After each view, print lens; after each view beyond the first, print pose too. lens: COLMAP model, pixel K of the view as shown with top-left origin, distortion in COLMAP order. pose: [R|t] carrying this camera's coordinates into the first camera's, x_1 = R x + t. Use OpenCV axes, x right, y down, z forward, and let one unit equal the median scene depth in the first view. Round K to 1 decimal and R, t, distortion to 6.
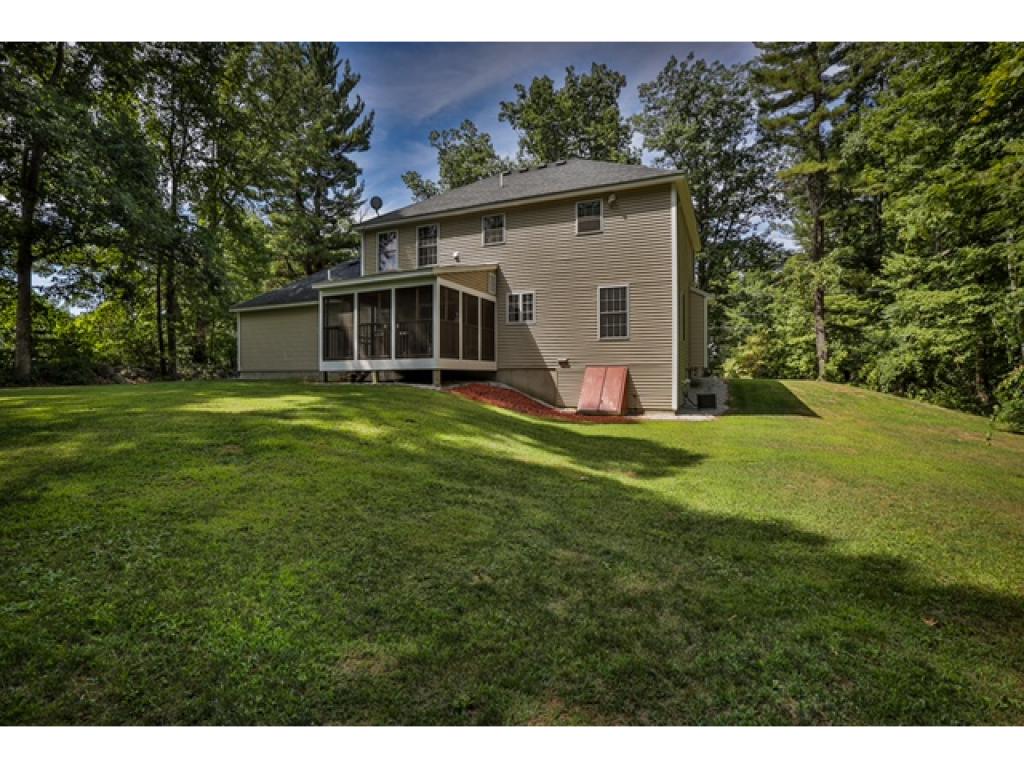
lens RADIAL K [[483.4, 0, 511.9], [0, 483.4, 370.1], [0, 0, 1]] dist [-0.054968, -0.000012]
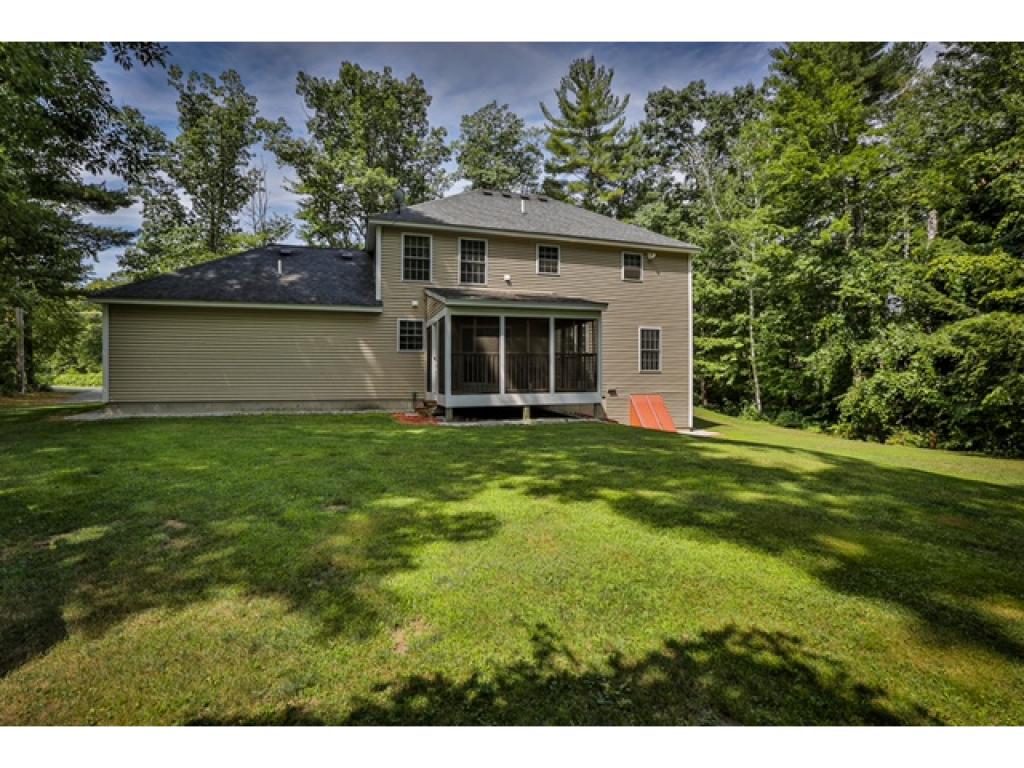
lens RADIAL K [[478.1, 0, 511.2], [0, 478.1, 372.4], [0, 0, 1]] dist [-0.021142, 0.000299]
pose [[0.753452, 0.010408, 0.657421, -0.833731], [-0.007079, 0.999945, -0.007718, -0.050244], [-0.657465, 0.001161, 0.753484, 0.320192]]
